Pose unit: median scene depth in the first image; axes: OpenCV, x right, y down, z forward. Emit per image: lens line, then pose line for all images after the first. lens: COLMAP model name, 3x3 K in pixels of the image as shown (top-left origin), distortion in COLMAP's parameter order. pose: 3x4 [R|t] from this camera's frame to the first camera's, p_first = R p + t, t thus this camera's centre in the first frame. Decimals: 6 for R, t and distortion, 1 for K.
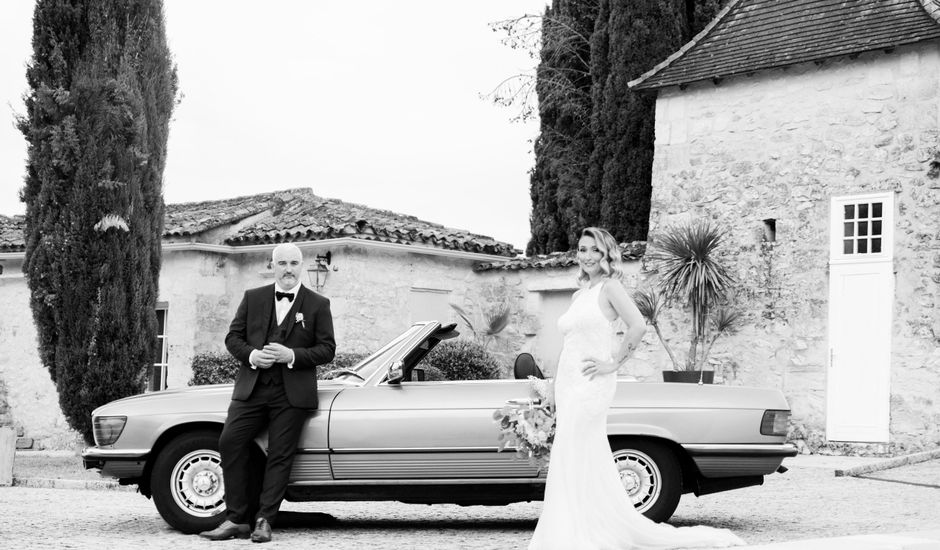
lens RADIAL K [[2099.2, 0, 470.0], [0, 2099.2, 275.0], [0, 0, 1]] dist [0.040429, -0.117199]
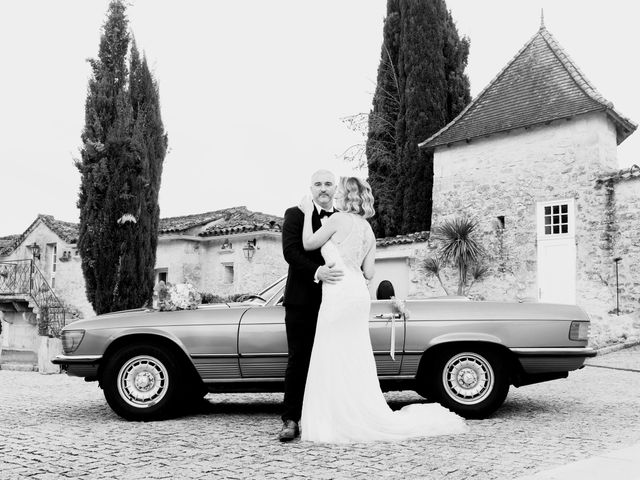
lens RADIAL K [[890.2, 0, 318.0], [0, 890.2, 216.1], [0, 0, 1]] dist [0.000816, 0.016522]
pose [[0.999925, -0.009921, -0.007151, -0.007410], [0.009477, 0.998173, -0.059677, 0.017575], [0.007730, 0.059605, 0.998192, 0.254276]]
